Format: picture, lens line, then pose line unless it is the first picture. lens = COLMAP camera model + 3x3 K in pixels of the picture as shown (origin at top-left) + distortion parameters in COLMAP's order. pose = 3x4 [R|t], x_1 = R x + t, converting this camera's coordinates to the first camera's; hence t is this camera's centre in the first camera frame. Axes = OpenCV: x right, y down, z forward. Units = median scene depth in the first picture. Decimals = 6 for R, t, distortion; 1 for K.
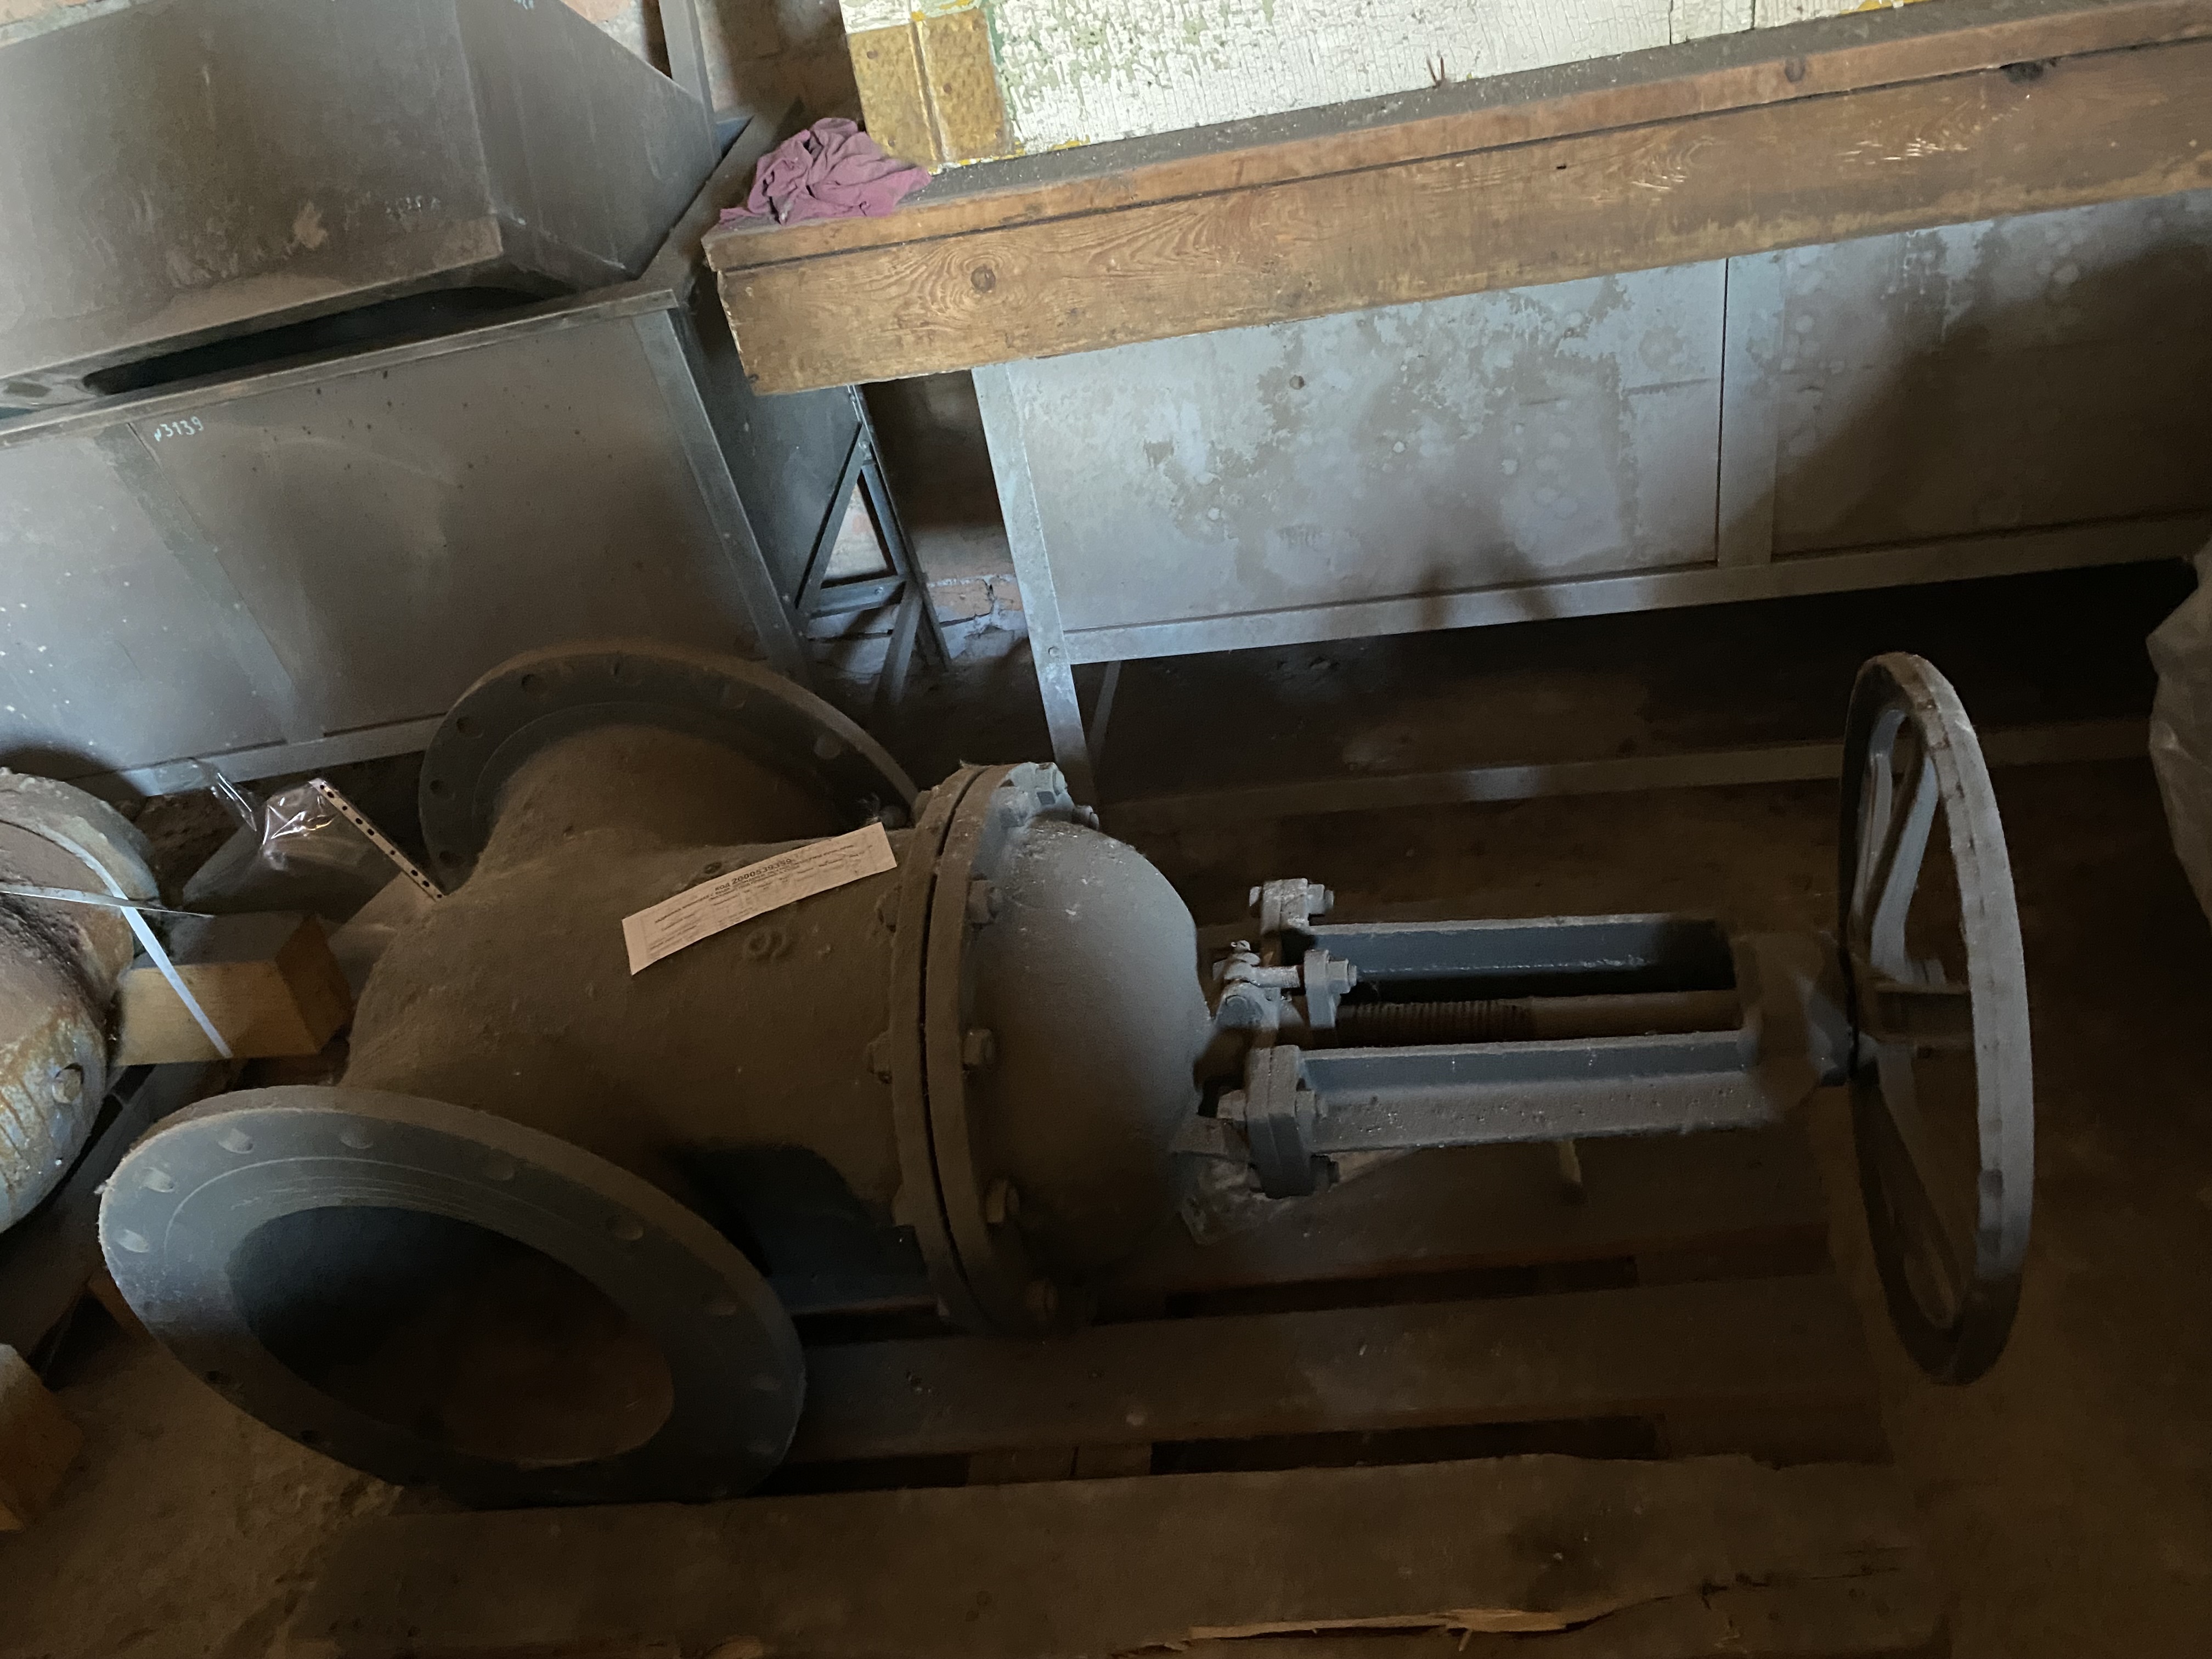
lens RADIAL K [[1682.6, 0, 1096.7], [0, 1682.6, 834.0], [0, 0, 1]] dist [0.034005, -0.039271]
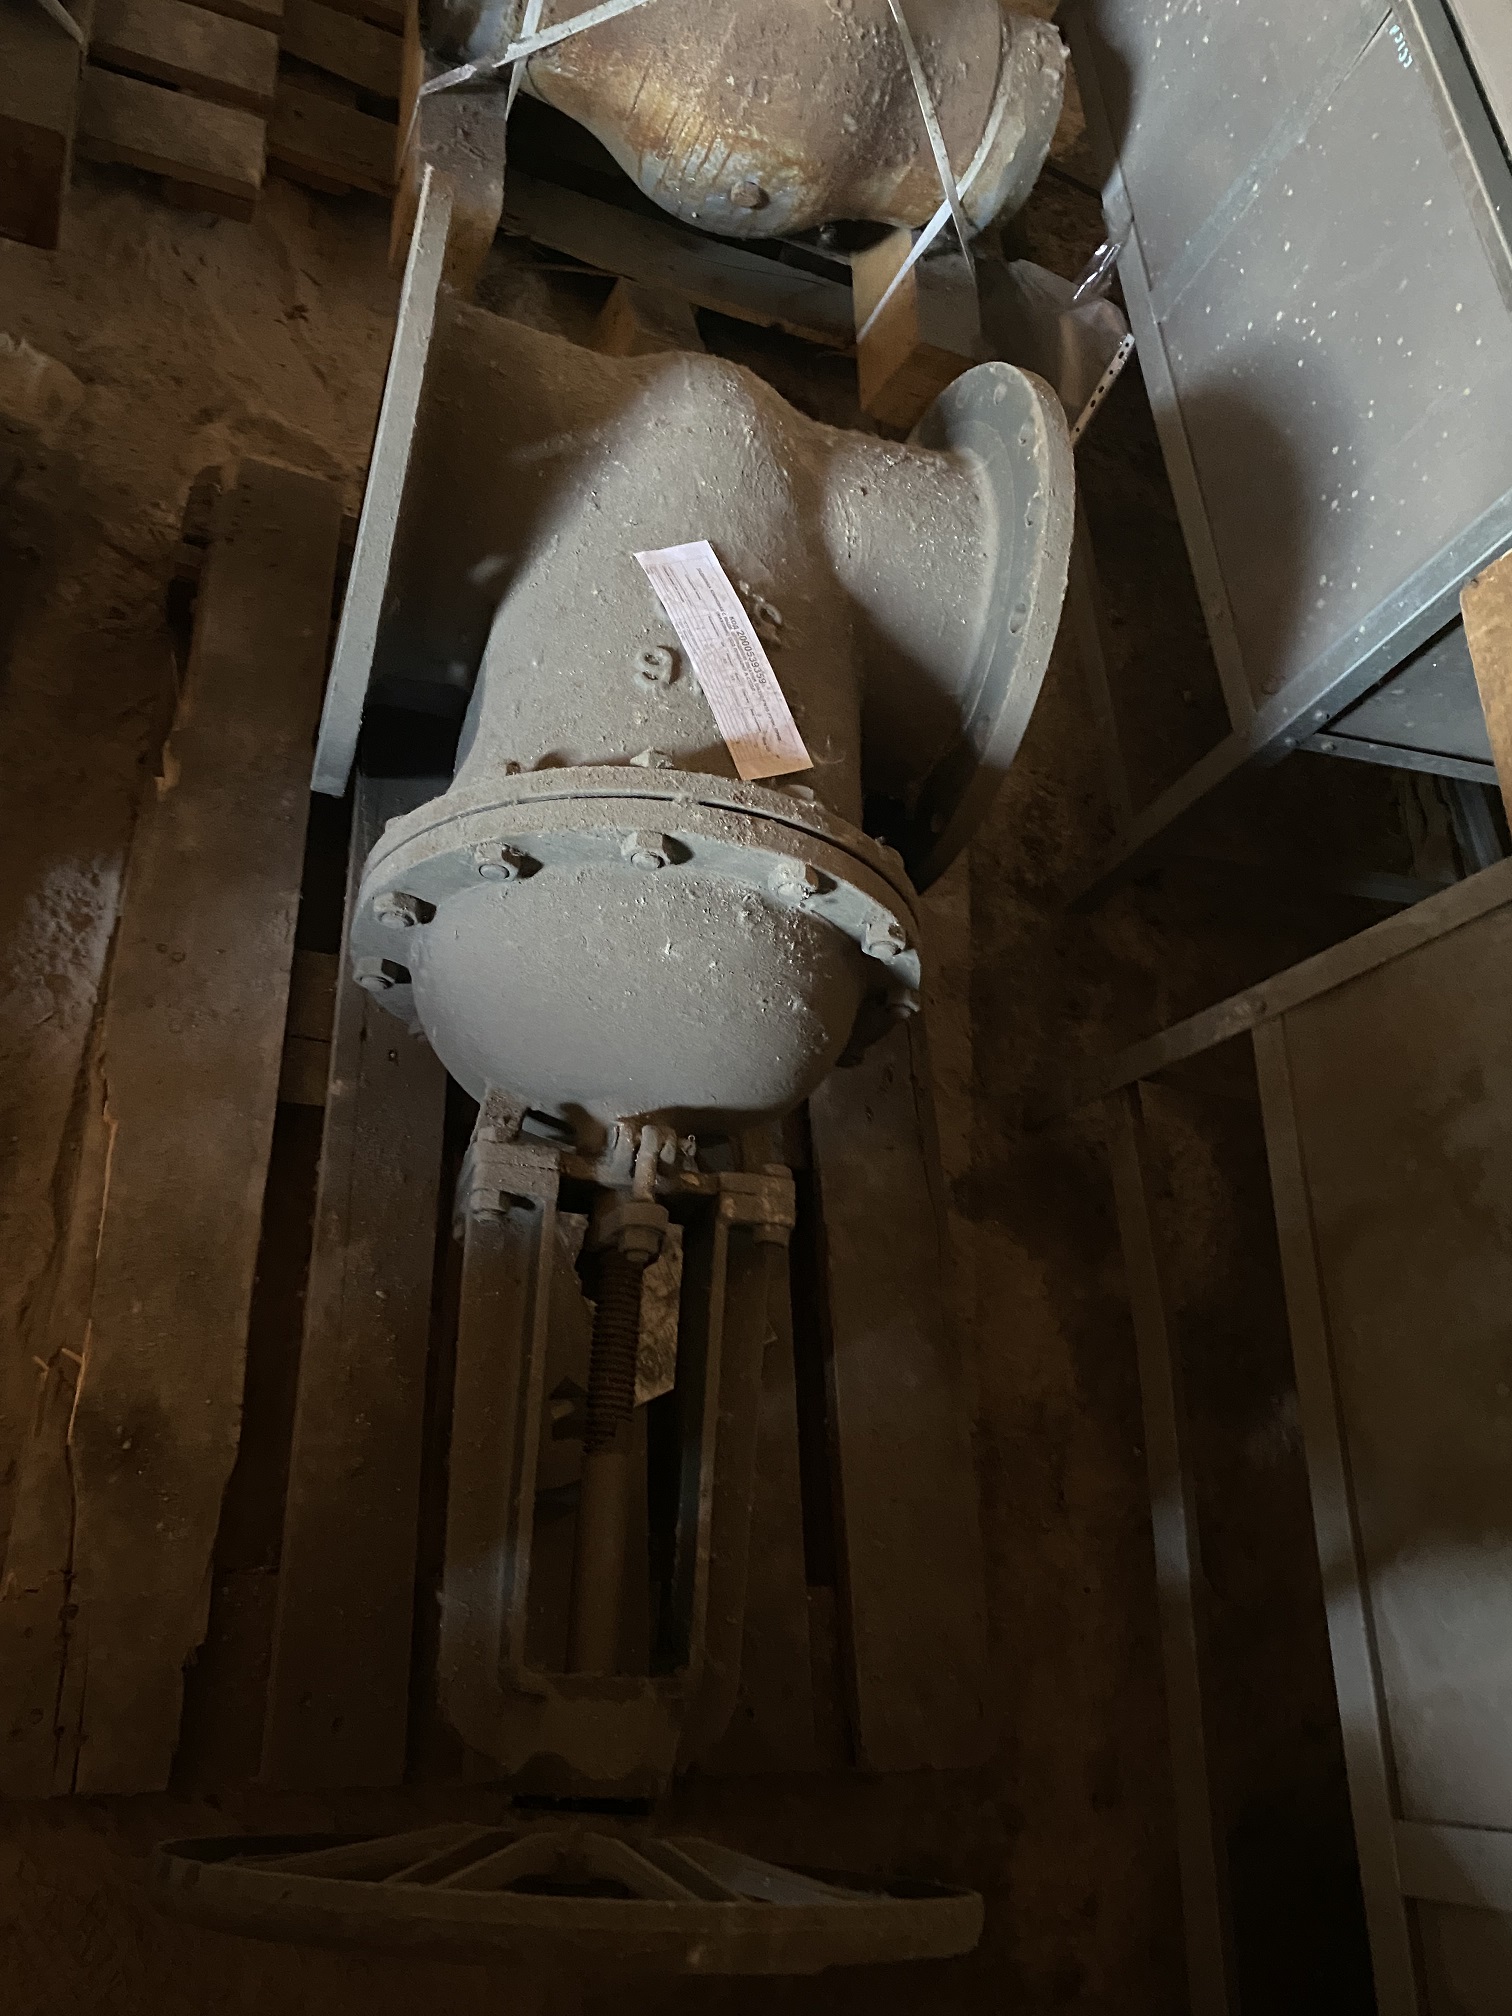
lens RADIAL K [[1533.5, 0, 753.2], [0, 1533.5, 1000.1], [0, 0, 1]] dist [0.034005, -0.039271]
pose [[0.032326, 0.979476, -0.198953, 0.146907], [-0.866222, 0.126760, 0.483313, -0.322381], [0.498613, 0.156714, 0.852541, 0.221558]]
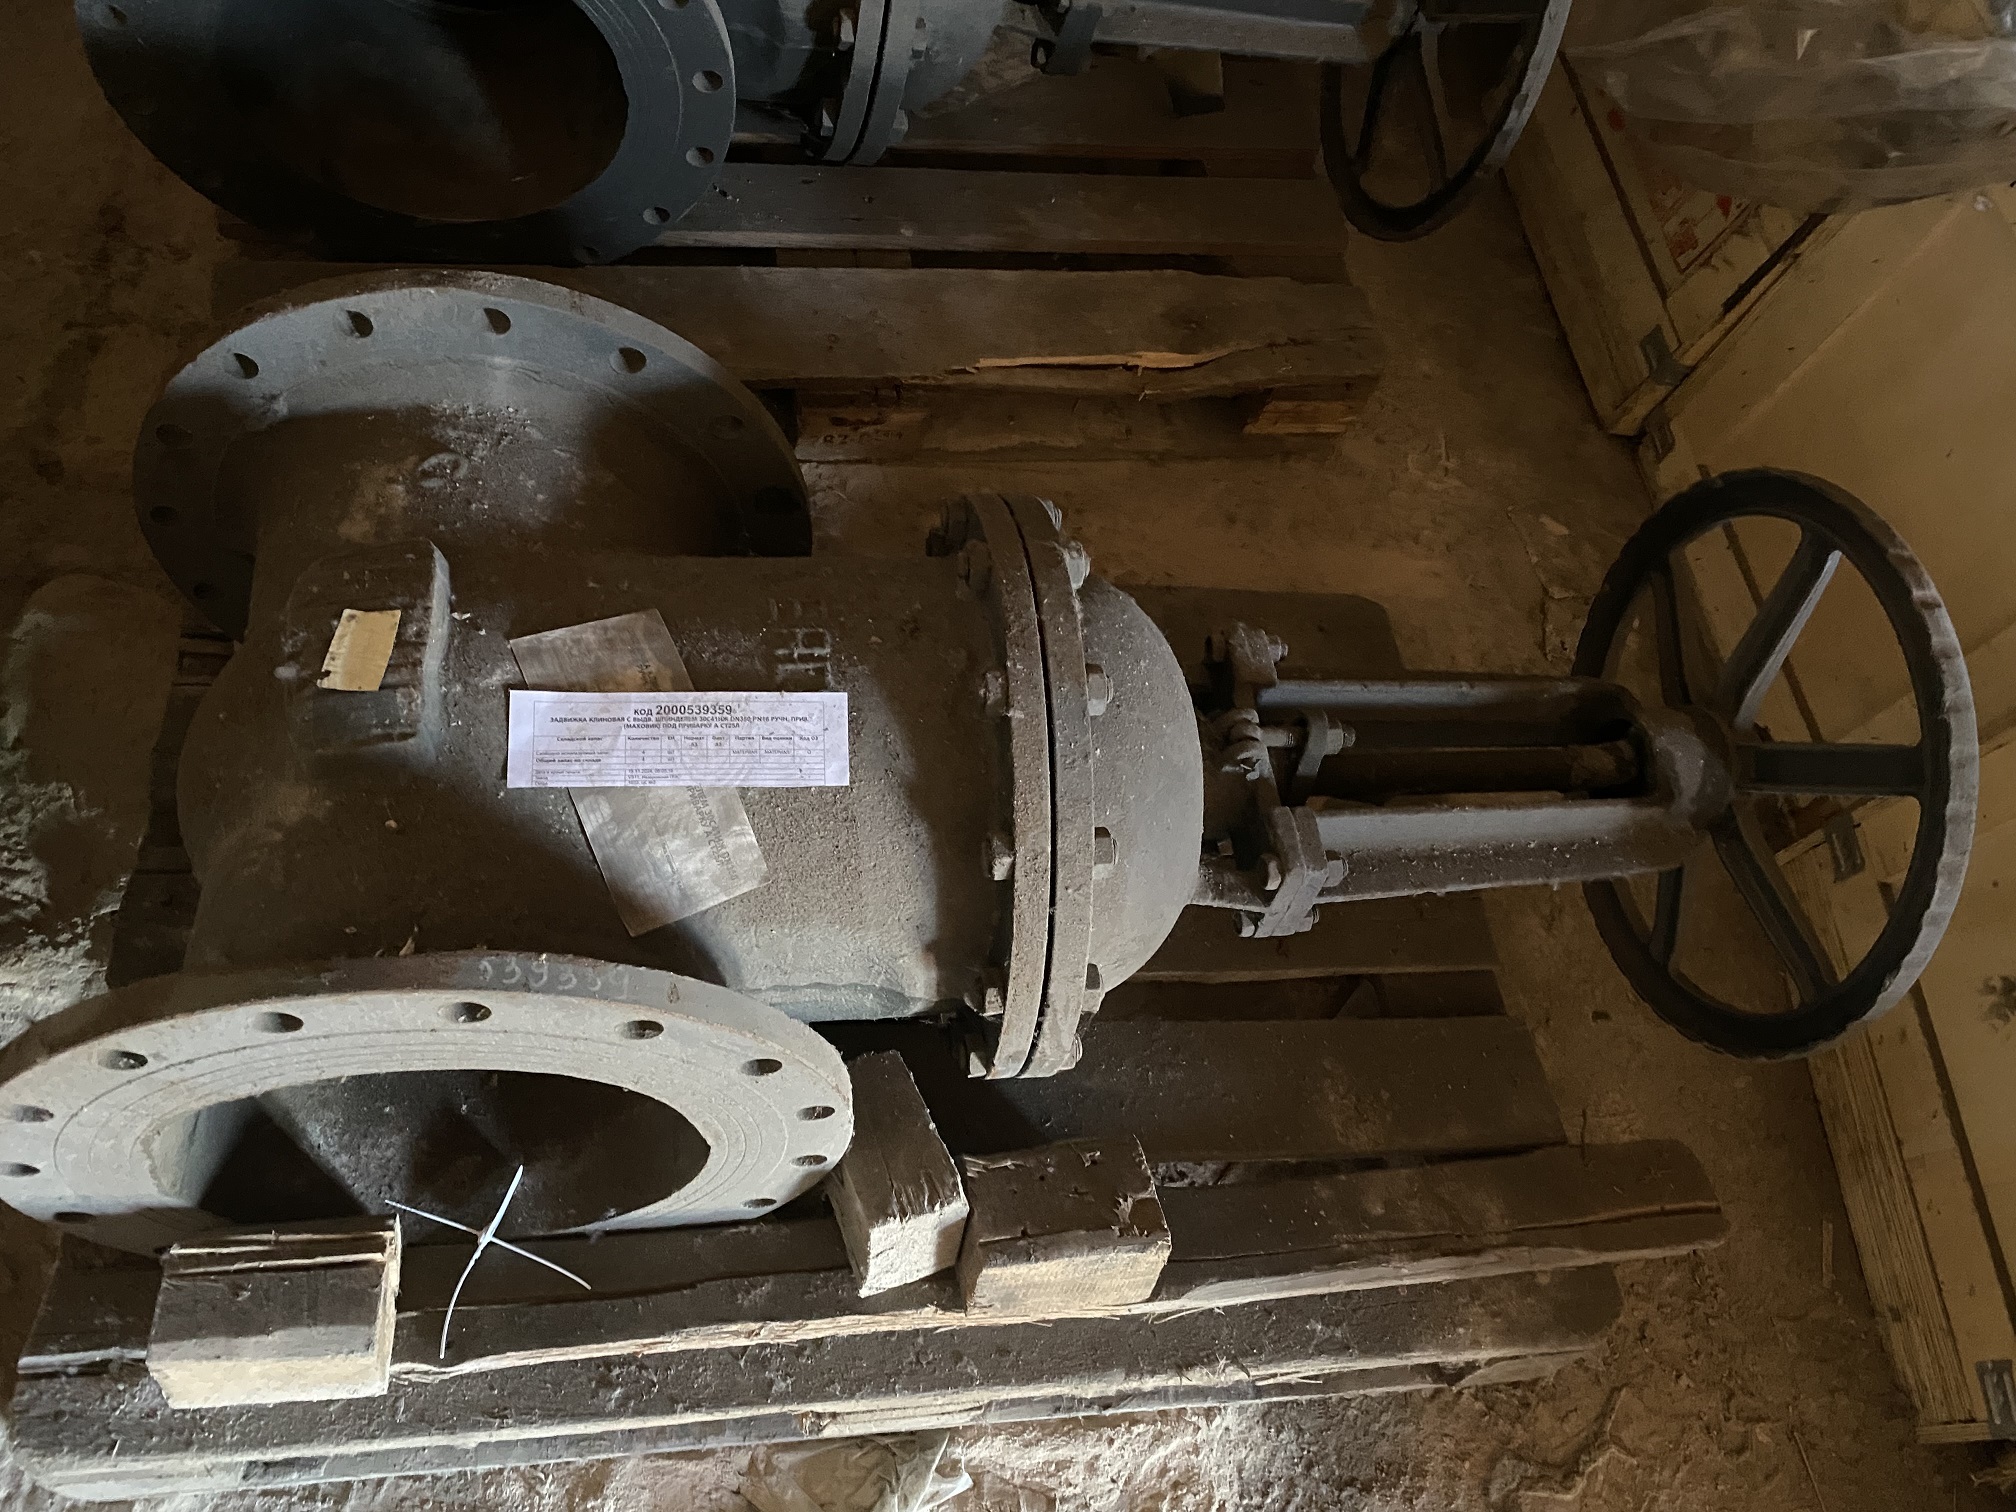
lens RADIAL K [[1533.5, 0, 1027.5], [0, 1533.5, 769.6], [0, 0, 1]] dist [0.034005, -0.039271]
pose [[0.850134, -0.072299, 0.521580, -0.492890], [-0.201794, 0.870175, 0.449527, 0.117223], [-0.486366, -0.487410, 0.725175, -0.160194]]
